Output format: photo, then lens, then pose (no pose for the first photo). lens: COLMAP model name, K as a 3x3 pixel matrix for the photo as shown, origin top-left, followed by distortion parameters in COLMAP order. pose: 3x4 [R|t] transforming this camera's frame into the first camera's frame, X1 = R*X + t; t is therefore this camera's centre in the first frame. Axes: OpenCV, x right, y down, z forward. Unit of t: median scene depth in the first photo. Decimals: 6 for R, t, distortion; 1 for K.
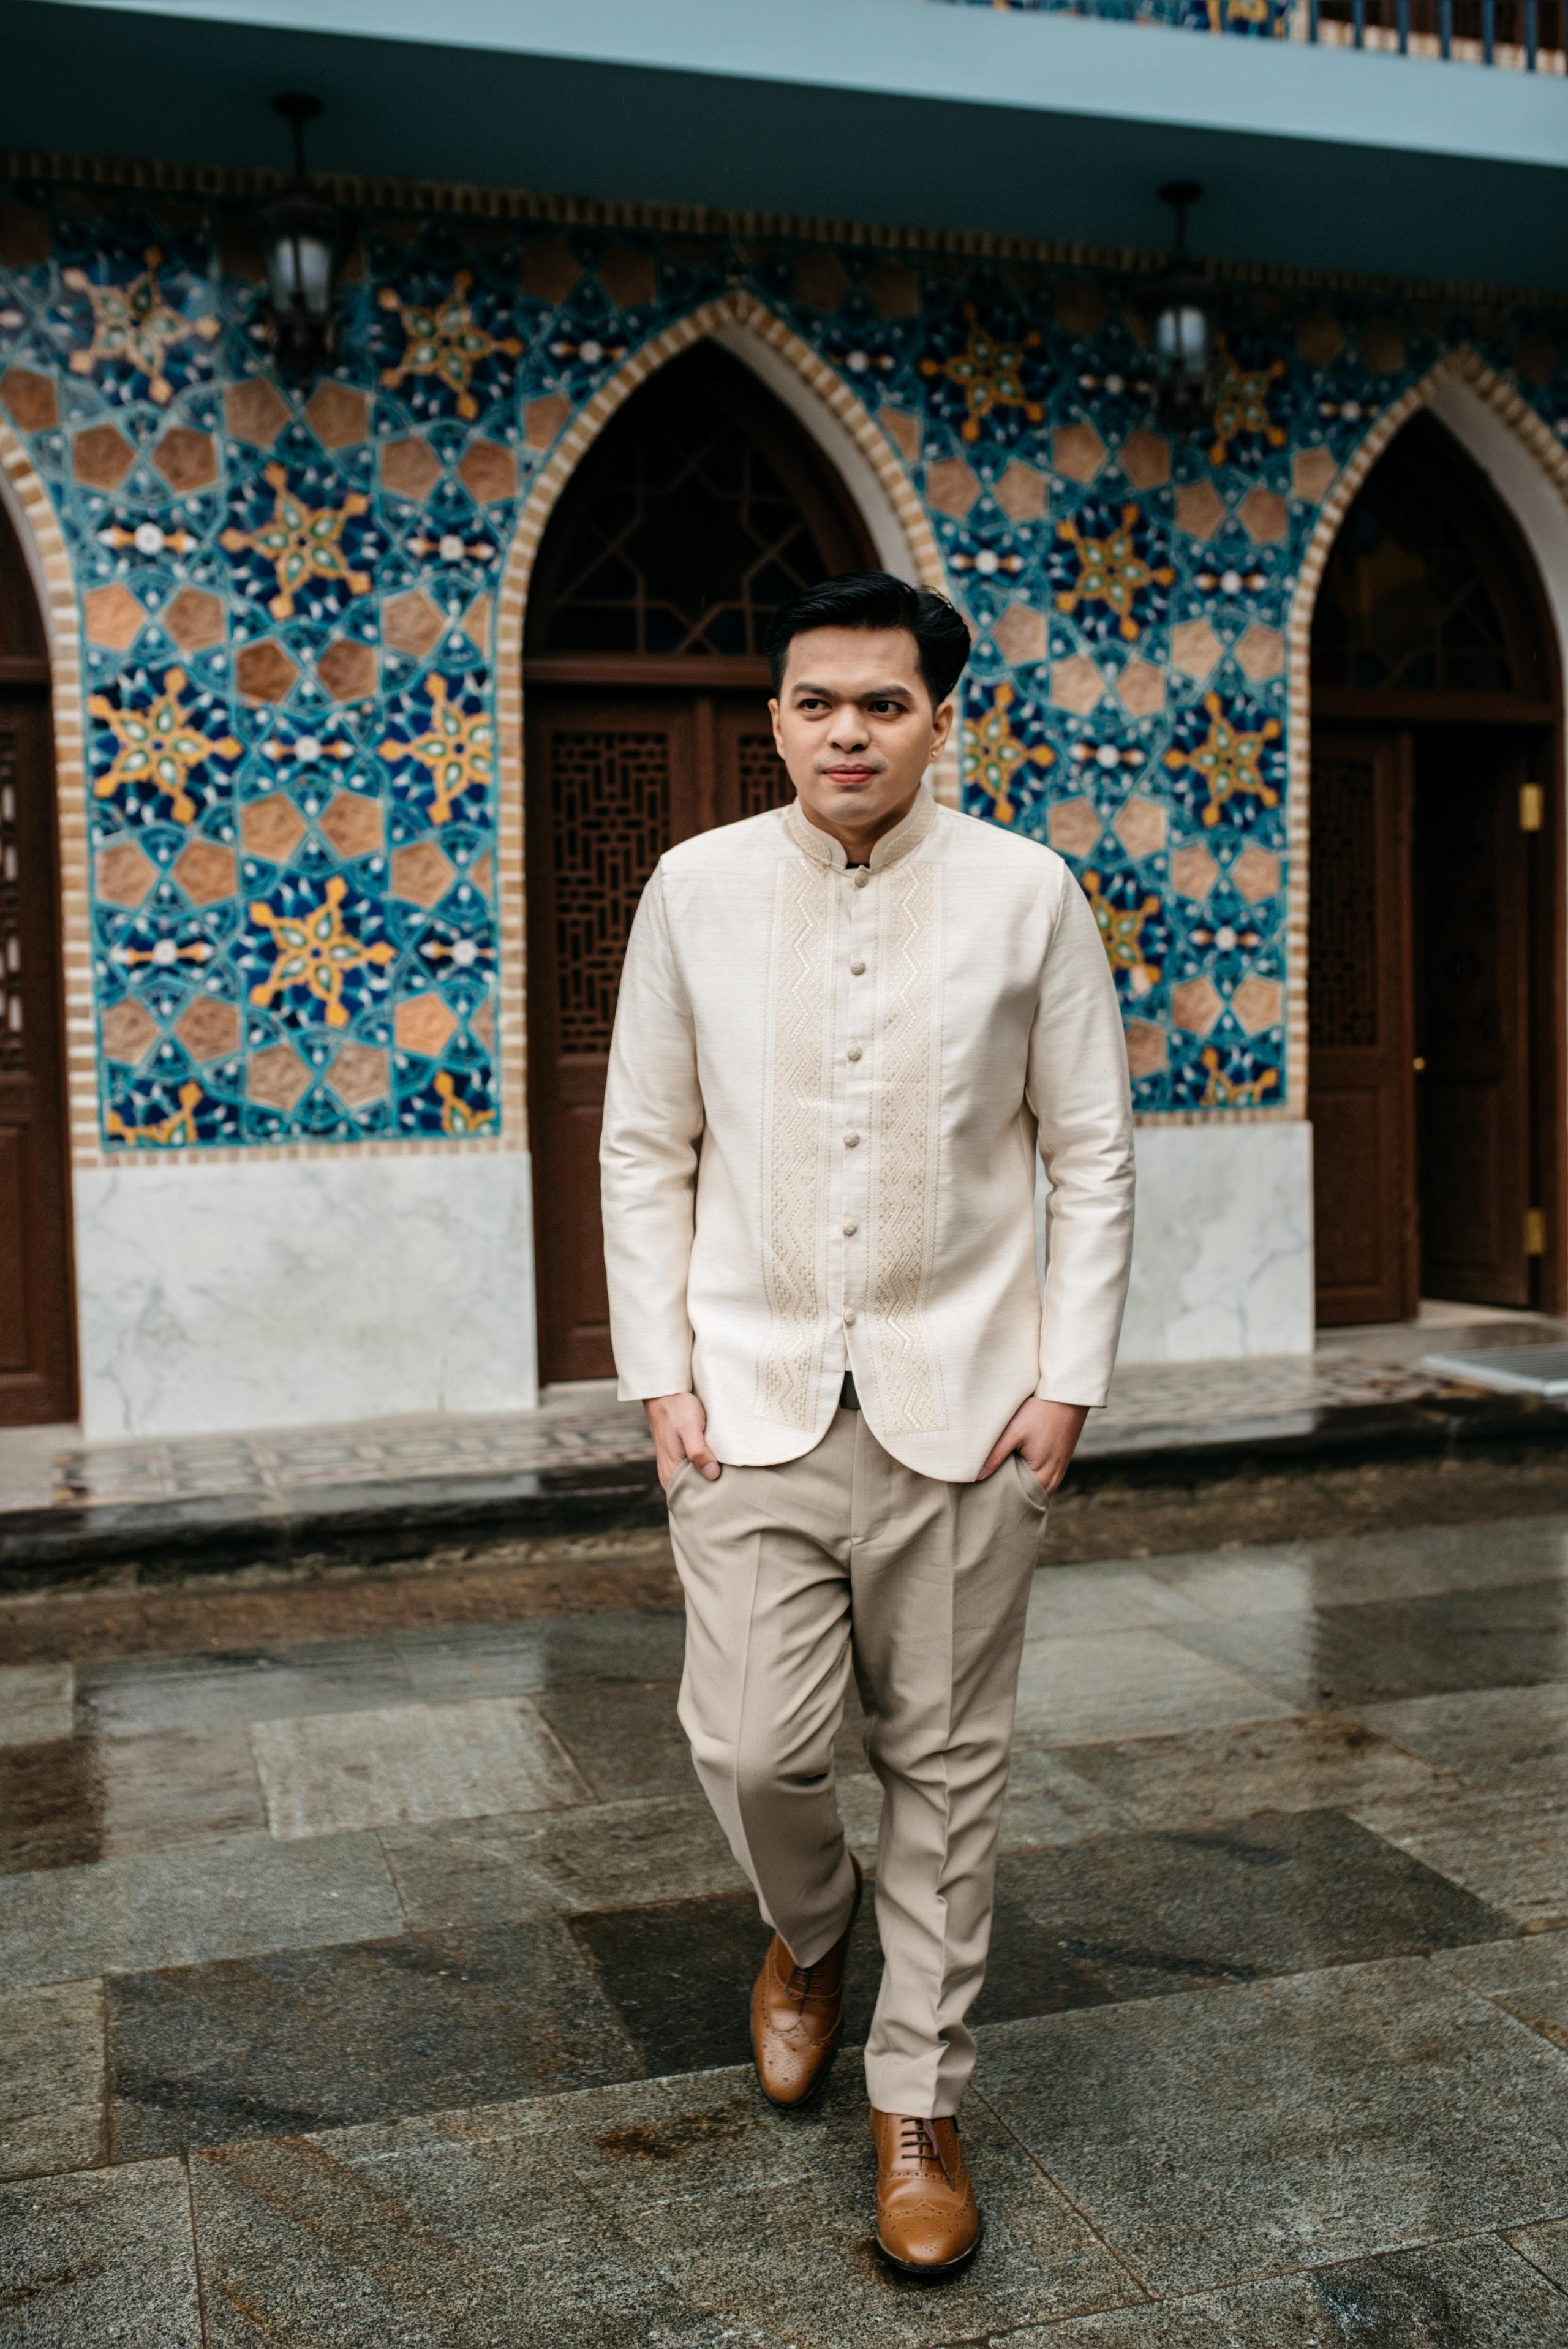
lens RADIAL K [[2284.1, 0, 720.4], [0, 2284.1, 1176.6], [0, 0, 1]] dist [-0.062216, 0.070973]
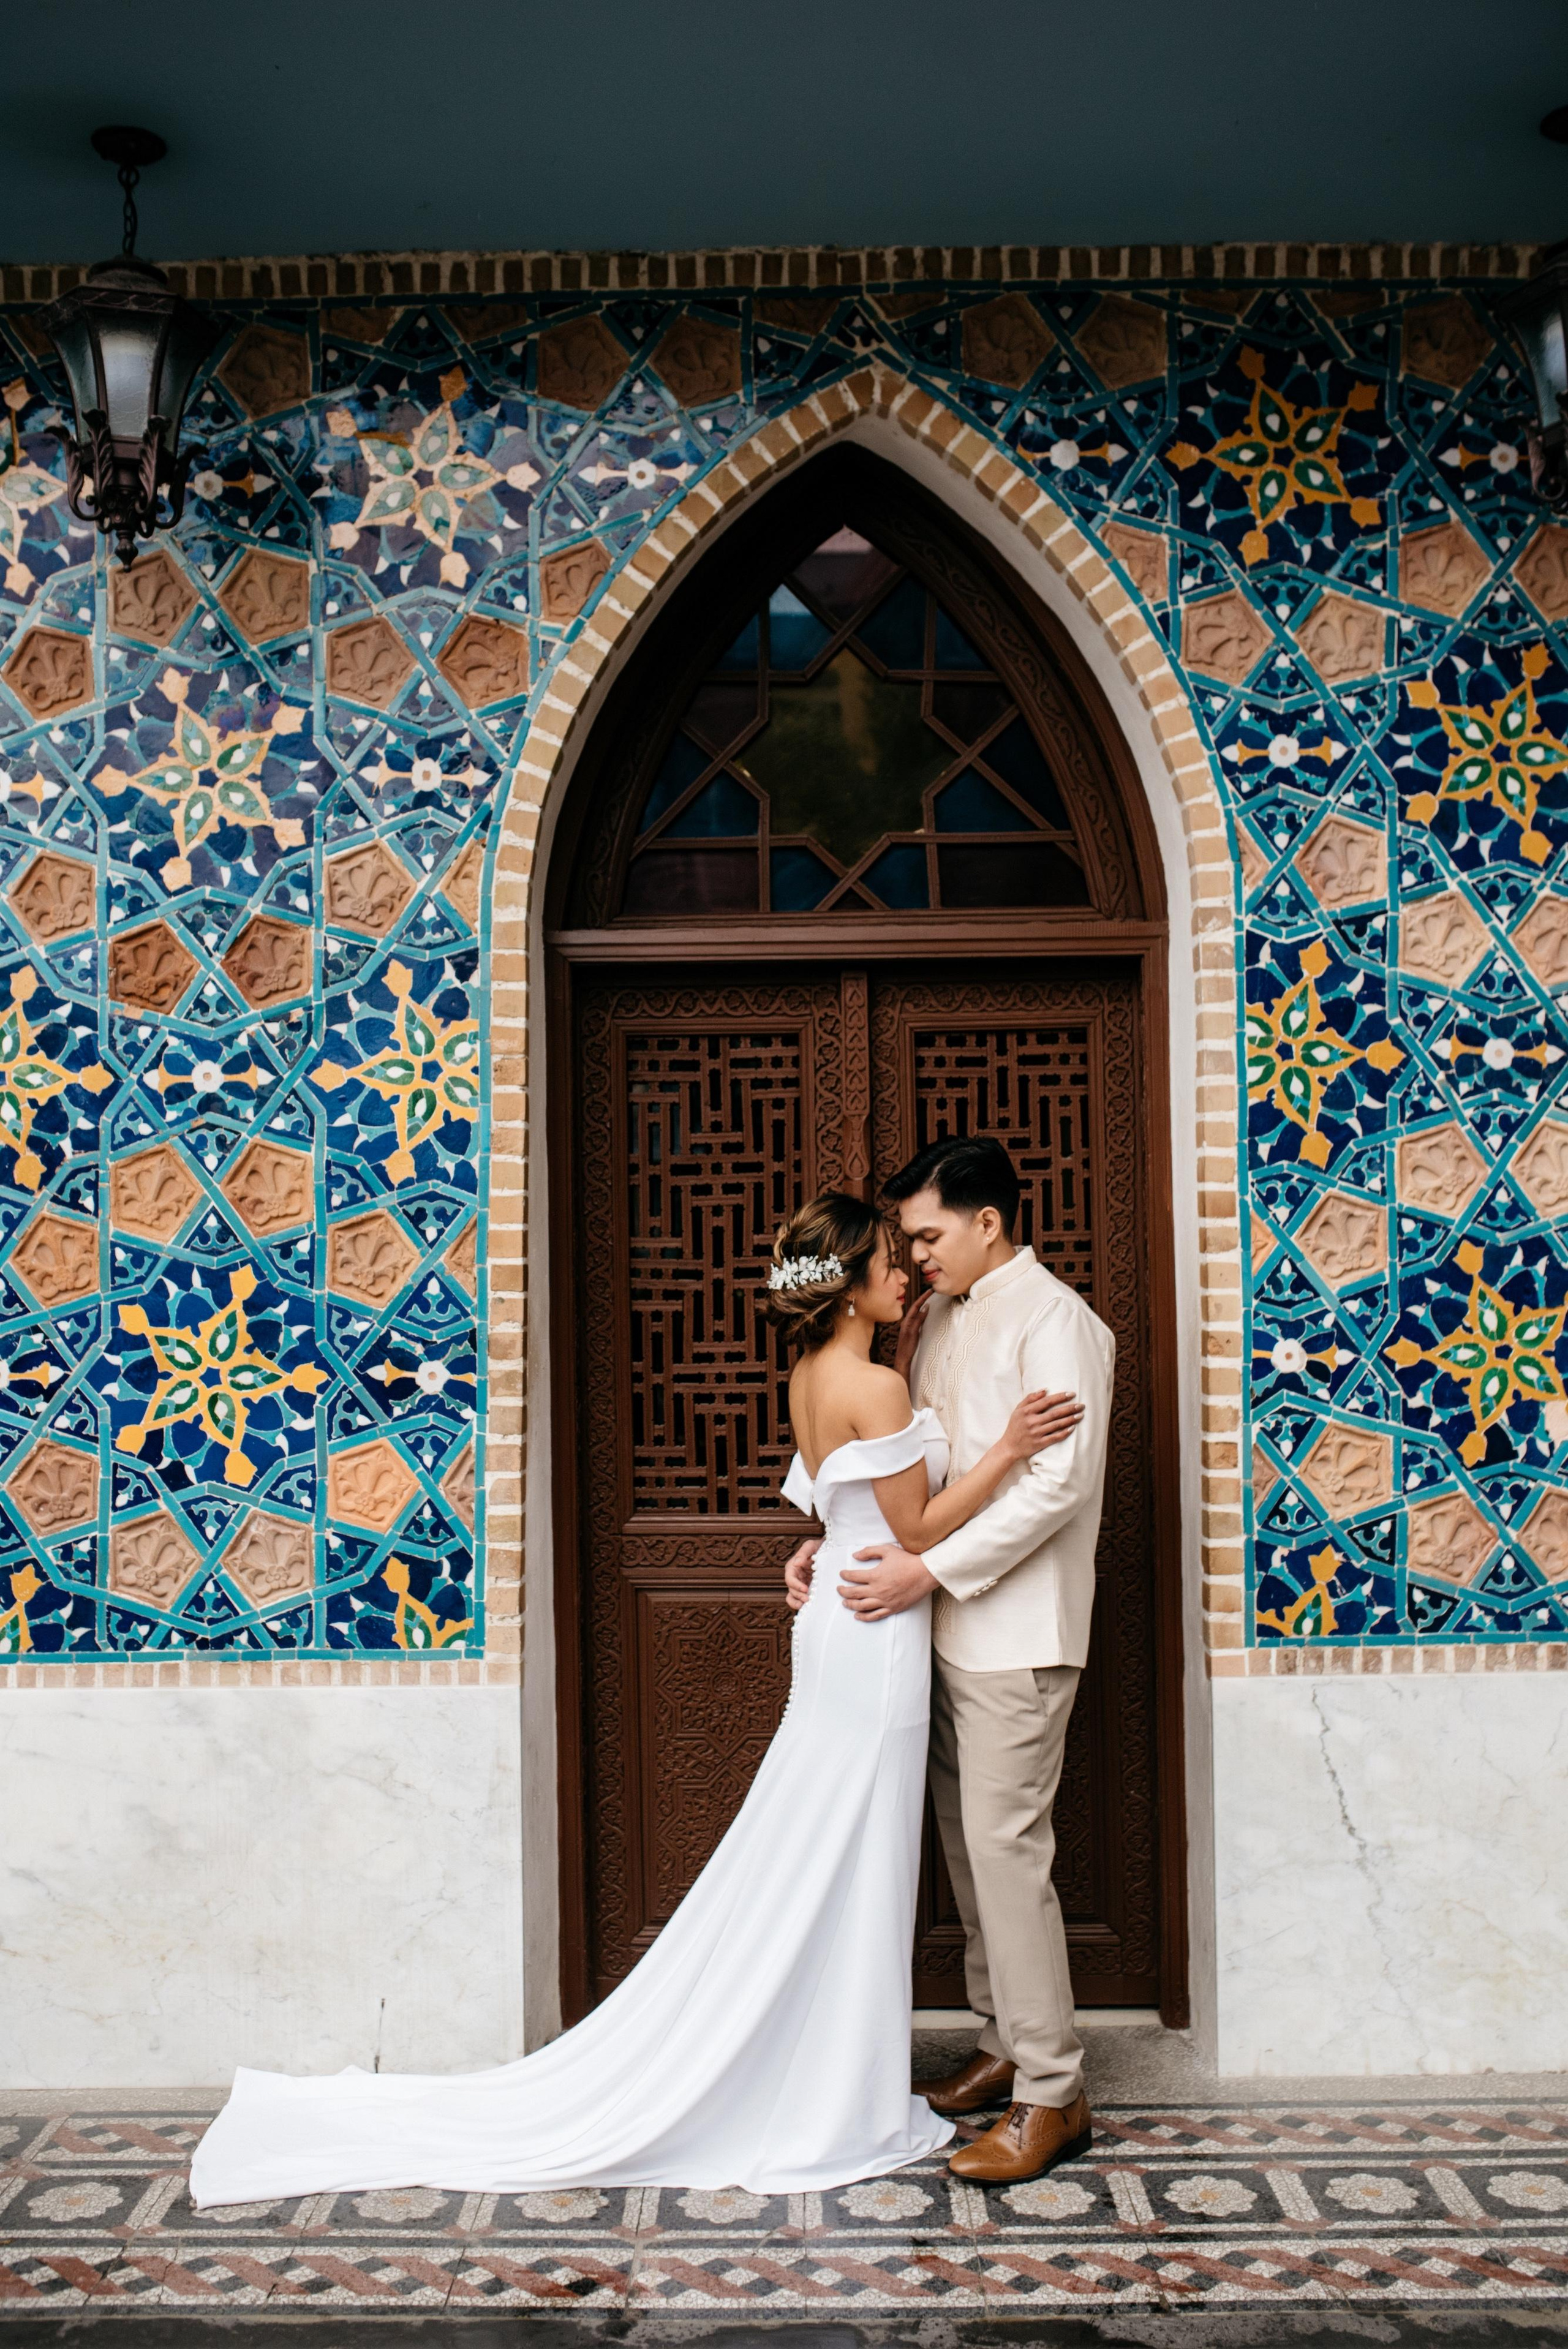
lens RADIAL K [[2284.1, 0, 720.4], [0, 2284.1, 1176.6], [0, 0, 1]] dist [-0.062216, 0.070973]
pose [[0.954150, -0.000026, -0.299328, 0.166730], [-0.026513, 0.996062, -0.084600, -0.103098], [0.298152, 0.088657, 0.950392, 0.394240]]
